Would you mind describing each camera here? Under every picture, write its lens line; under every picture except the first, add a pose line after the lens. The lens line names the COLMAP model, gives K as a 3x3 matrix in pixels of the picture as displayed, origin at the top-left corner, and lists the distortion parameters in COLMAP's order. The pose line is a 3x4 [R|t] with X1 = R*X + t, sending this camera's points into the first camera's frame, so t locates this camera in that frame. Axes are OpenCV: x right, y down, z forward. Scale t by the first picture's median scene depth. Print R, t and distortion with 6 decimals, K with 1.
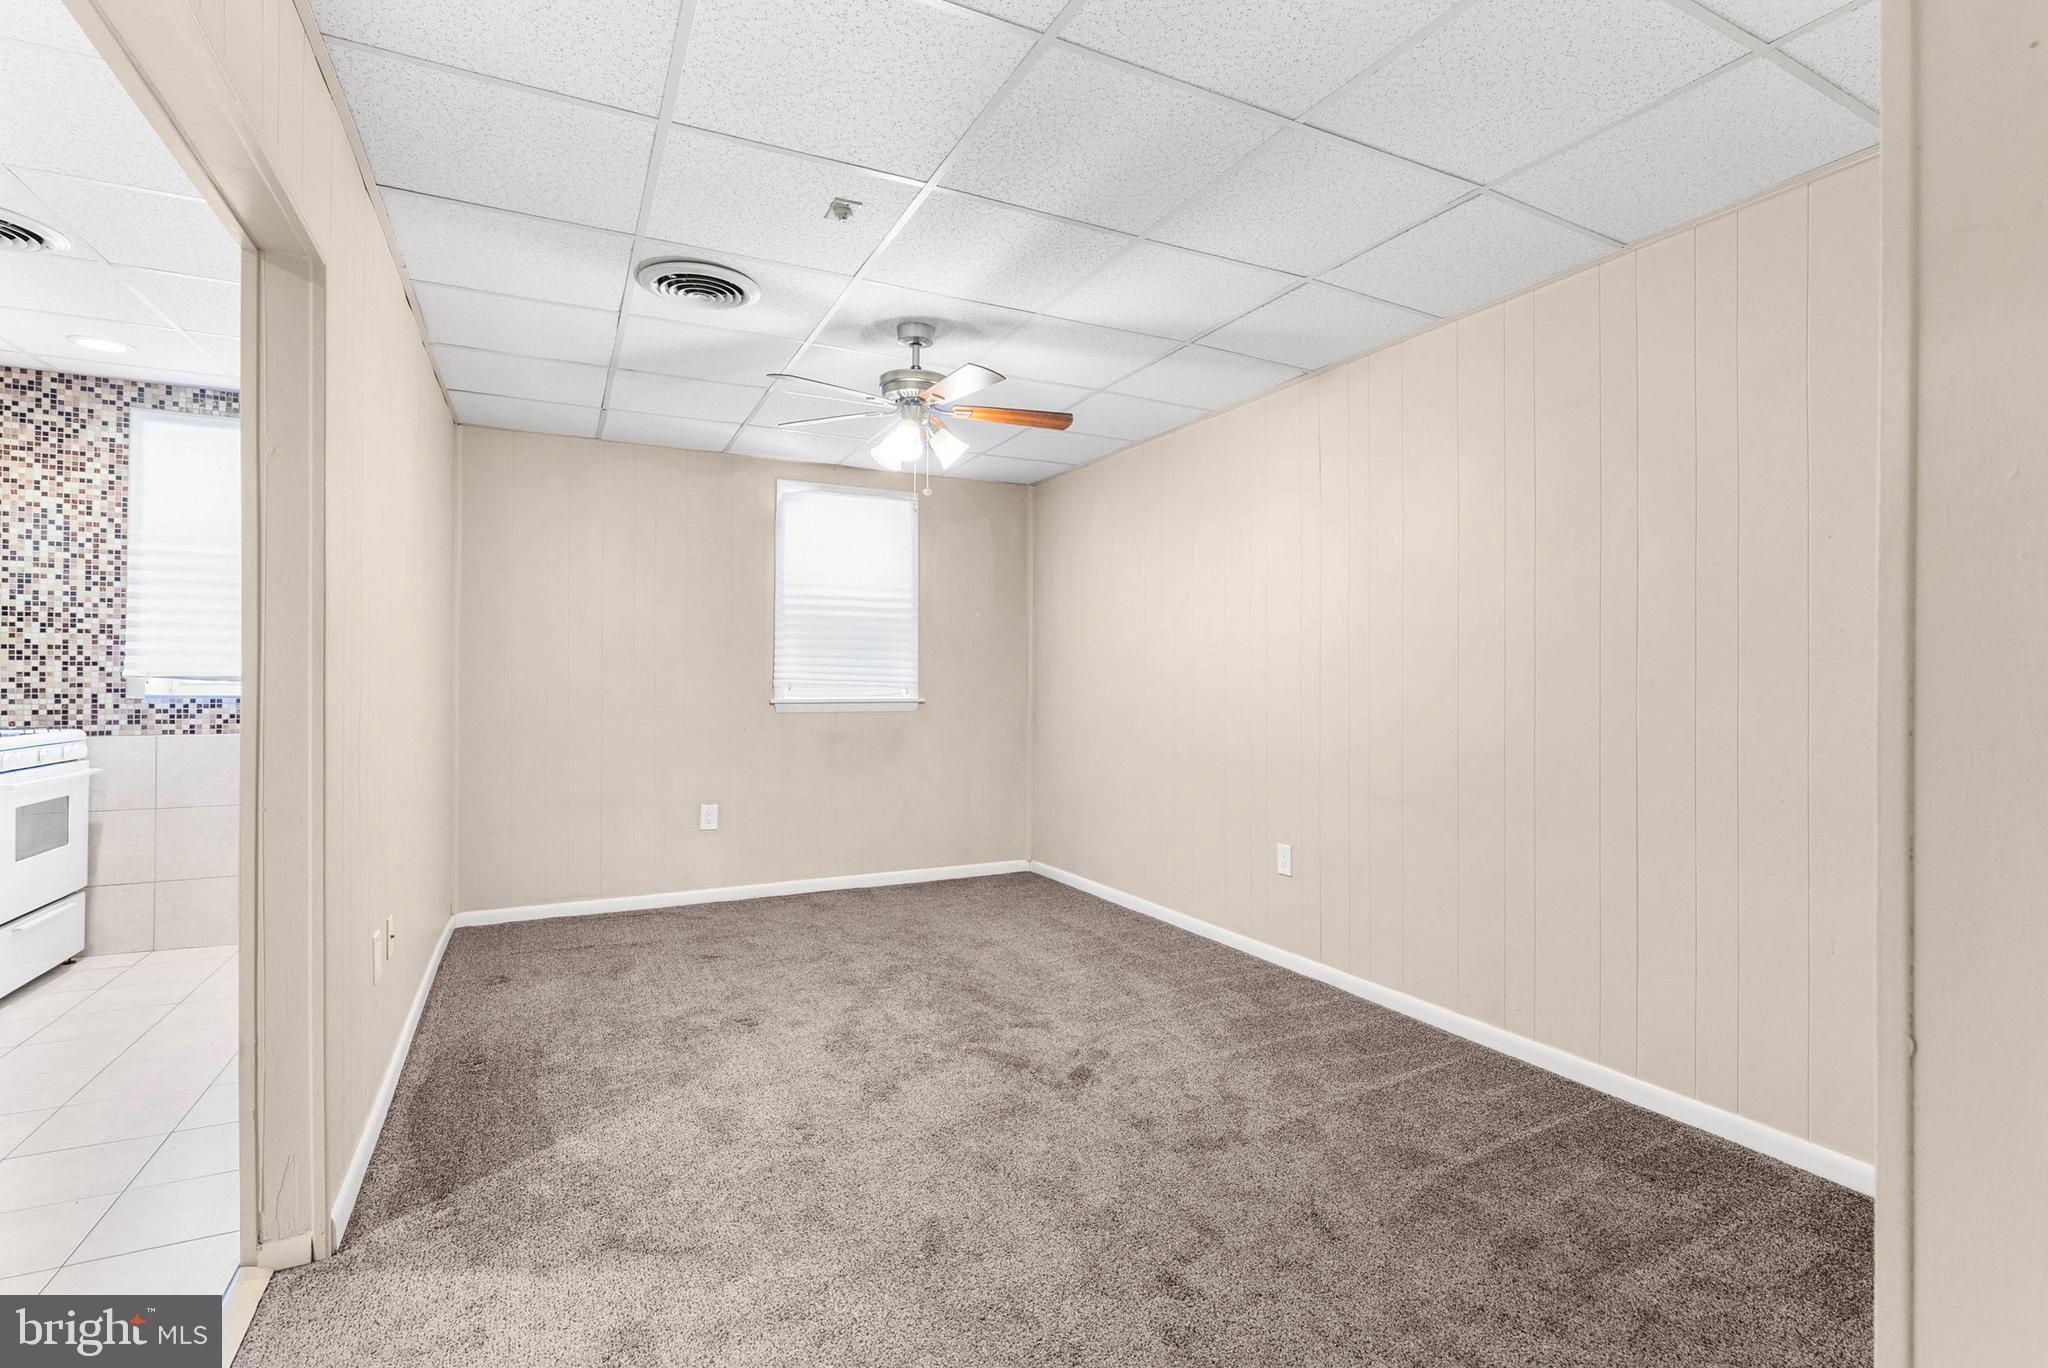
lens RADIAL K [[951.1, 0, 1044.2], [0, 951.1, 673.7], [0, 0, 1]] dist [-0.013460, 0.005336]
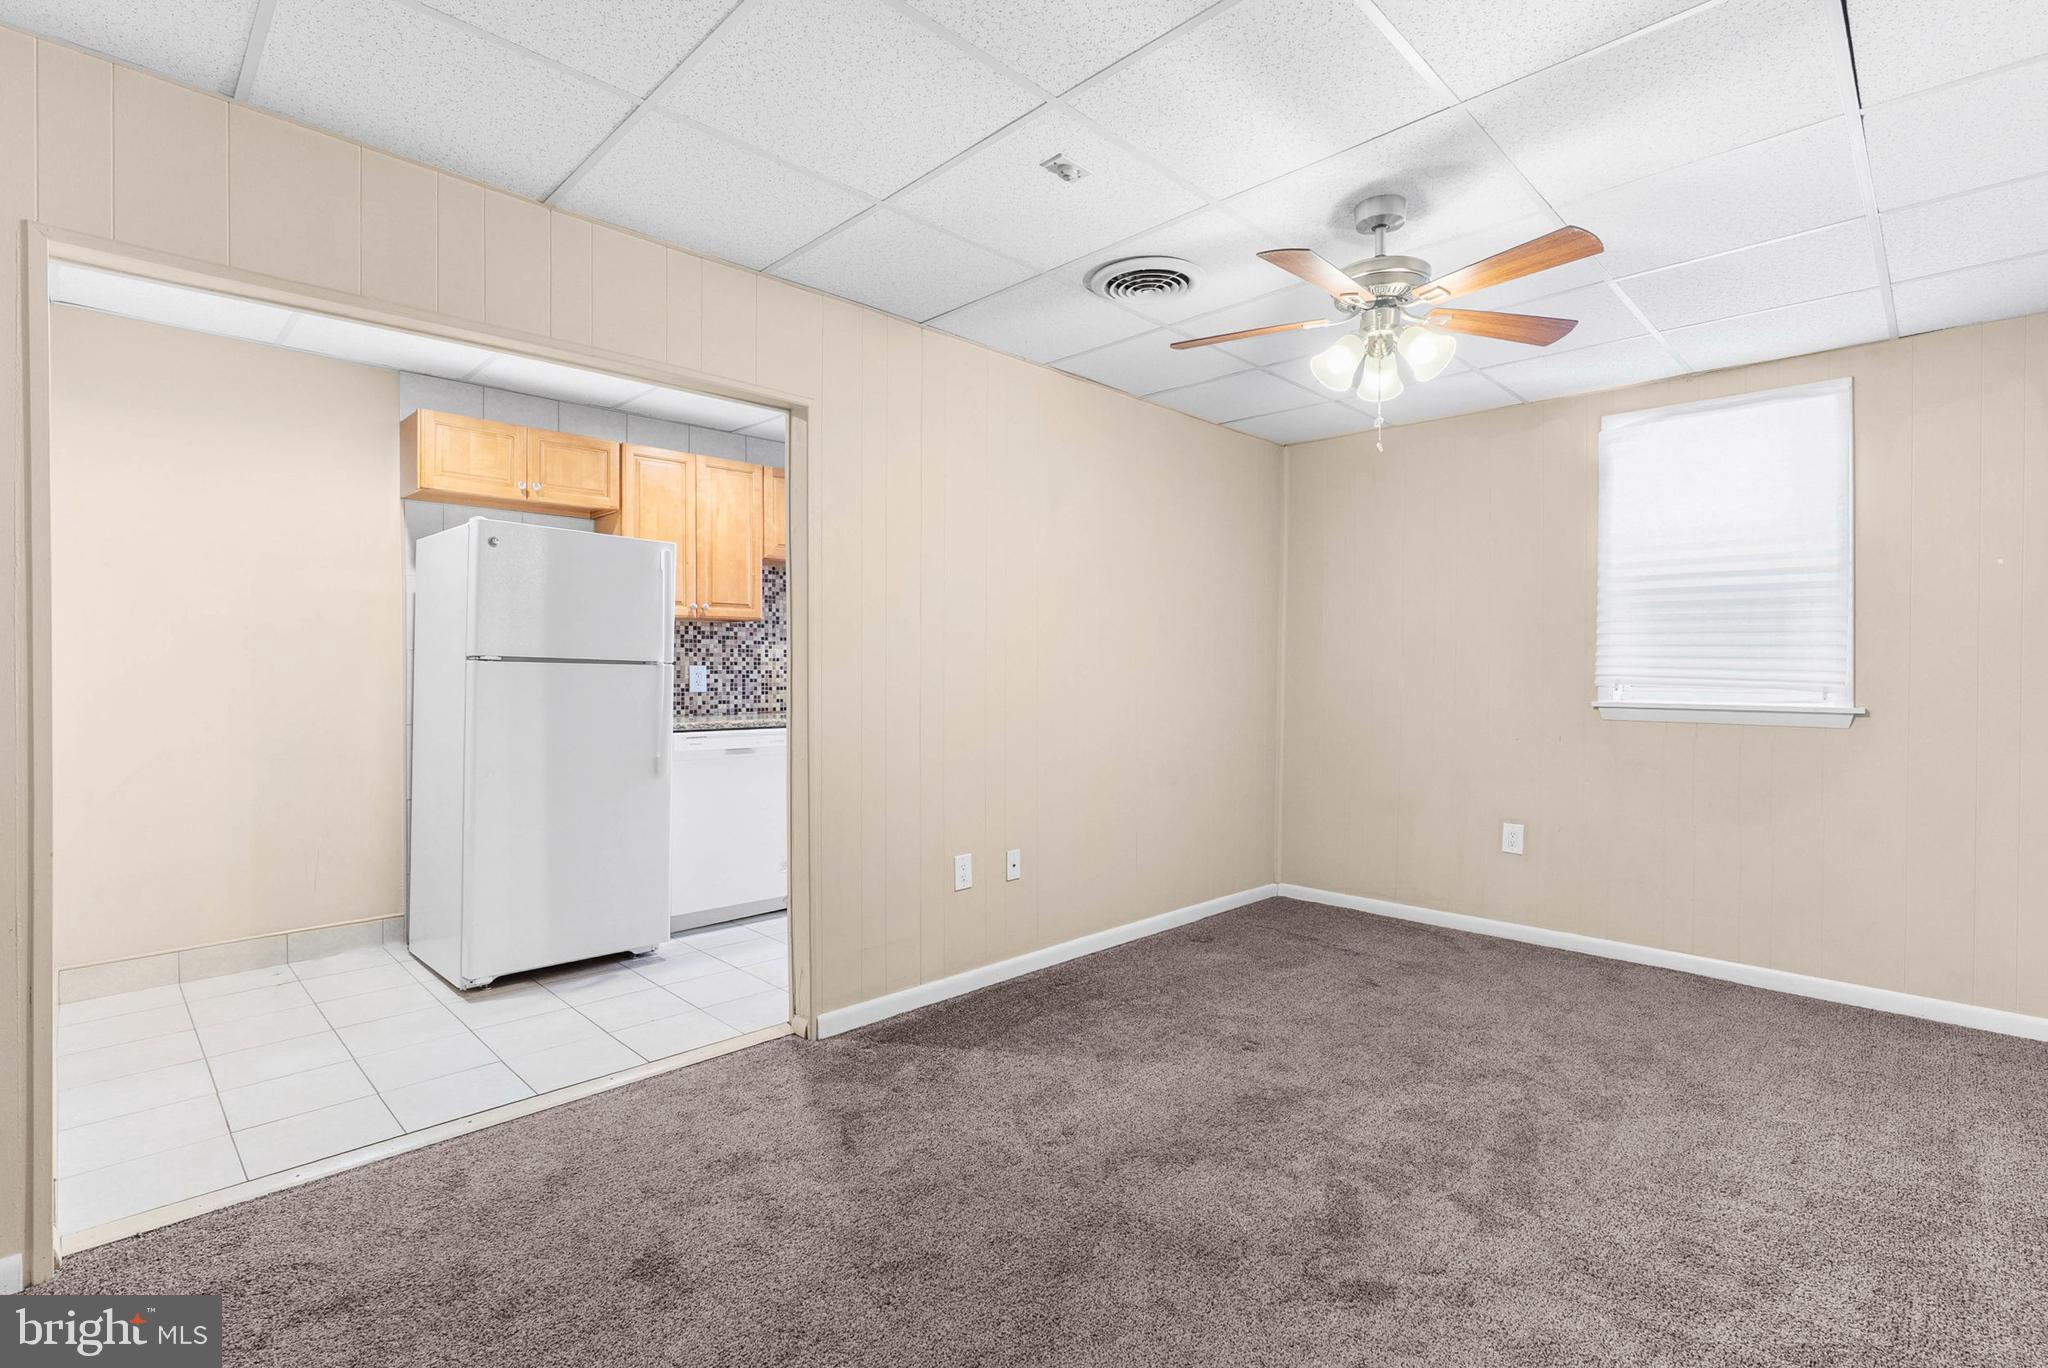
lens RADIAL K [[951.1, 0, 1018.0], [0, 951.1, 683.8], [0, 0, 1]] dist [-0.013460, 0.005336]
pose [[0.296159, 0.011476, -0.955070, 0.423372], [0.001774, 0.999919, 0.012565, 0.002014], [0.955137, -0.005415, 0.296114, 0.431706]]
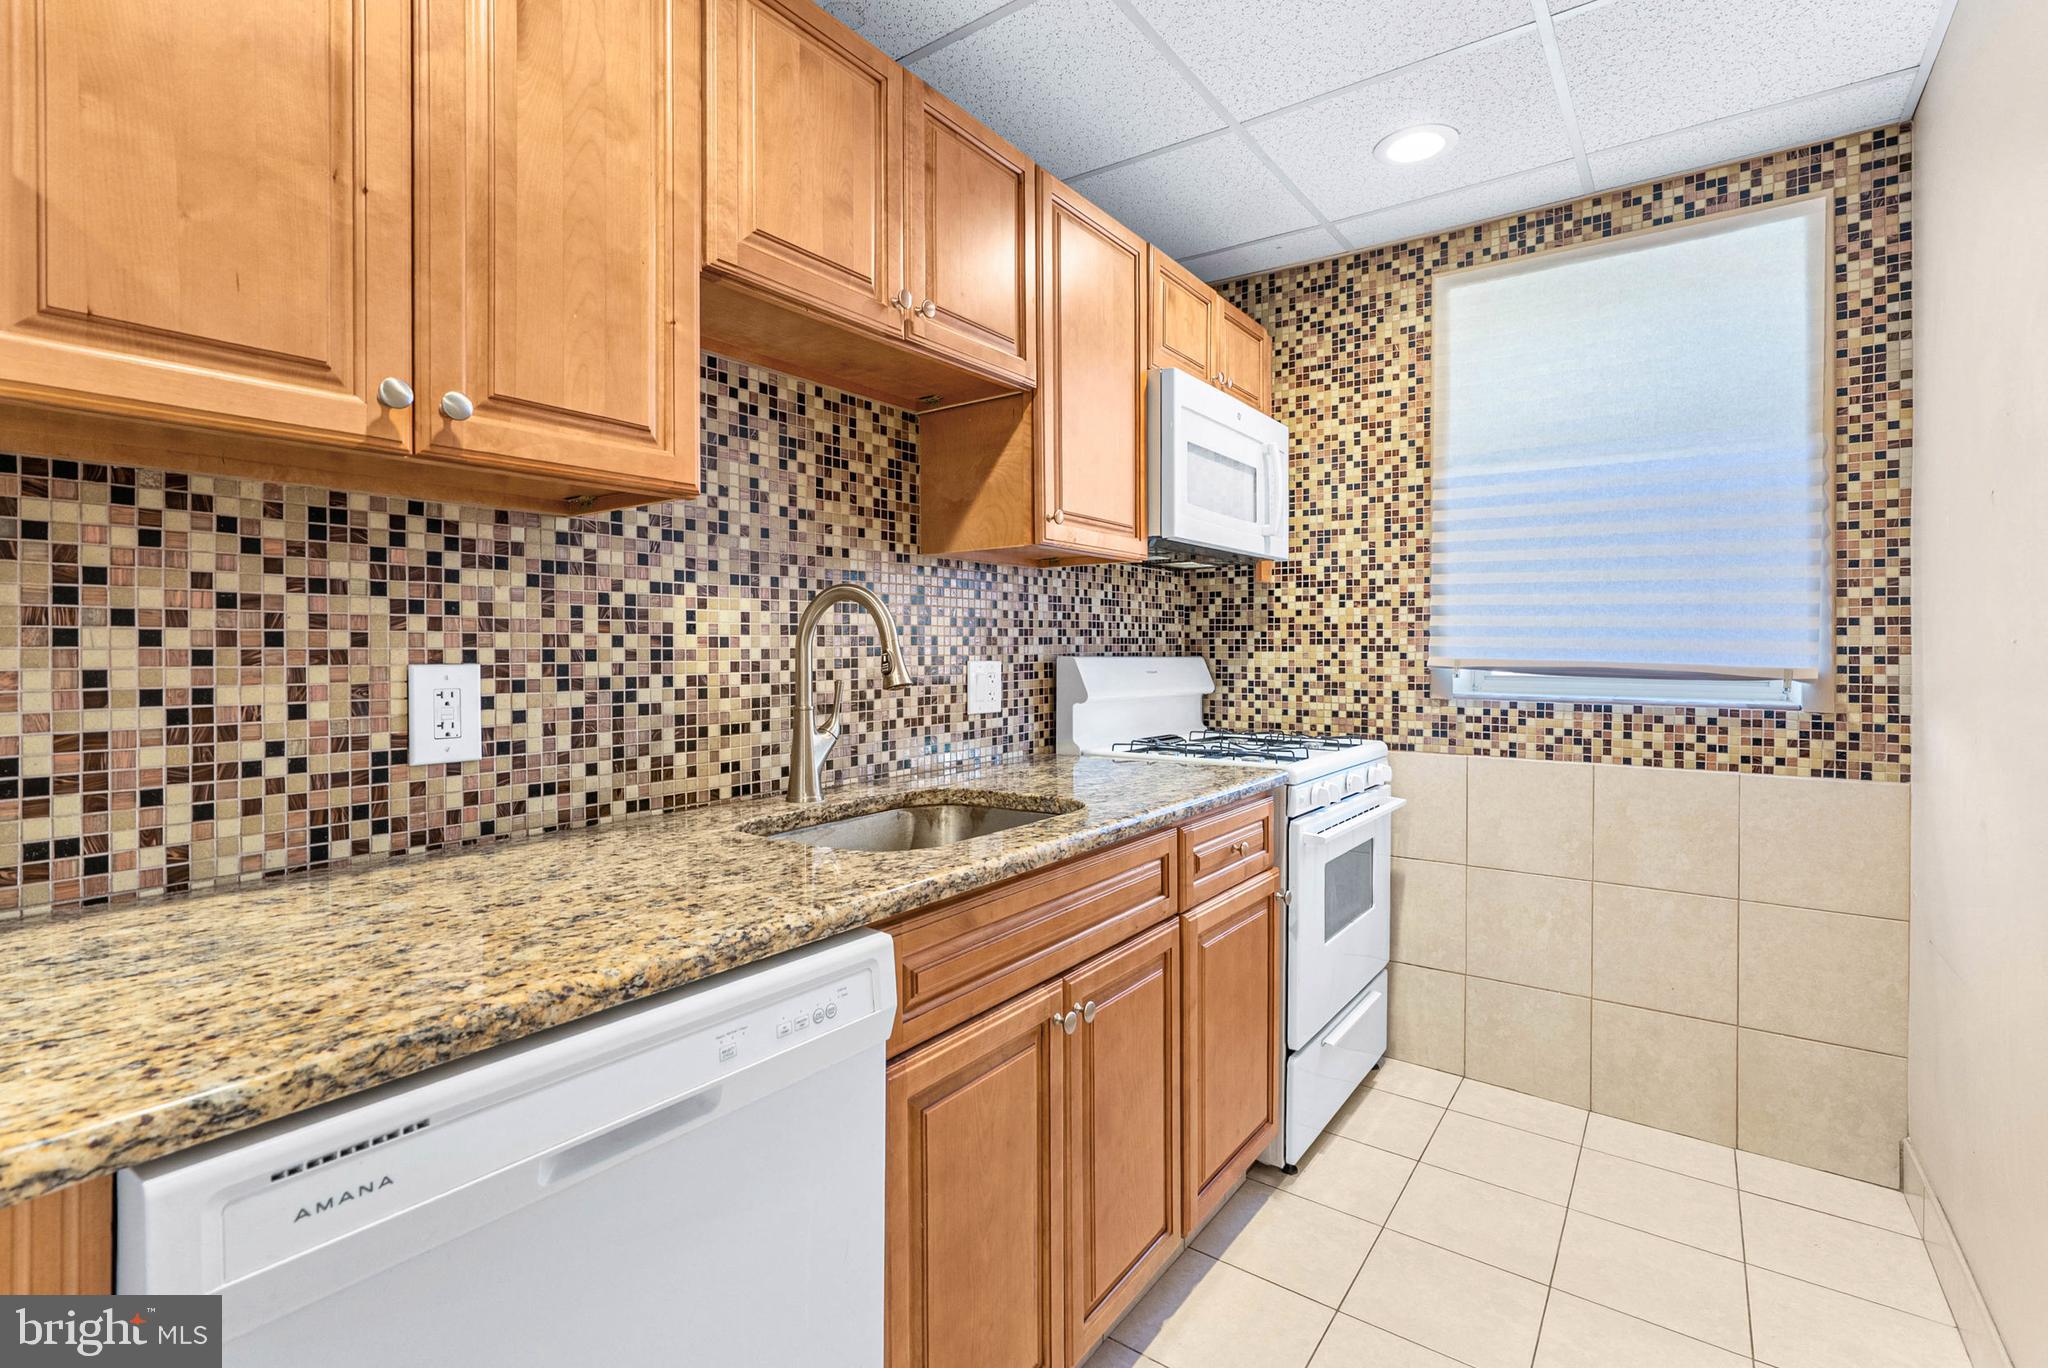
lens RADIAL K [[951.1, 0, 1032.3], [0, 951.1, 653.9], [0, 0, 1]] dist [-0.013460, 0.005336]
pose [[0.453322, 0.000138, -0.891347, -0.494267], [0.006304, 0.999974, 0.003362, -0.010685], [0.891325, -0.007143, 0.453309, 0.433056]]
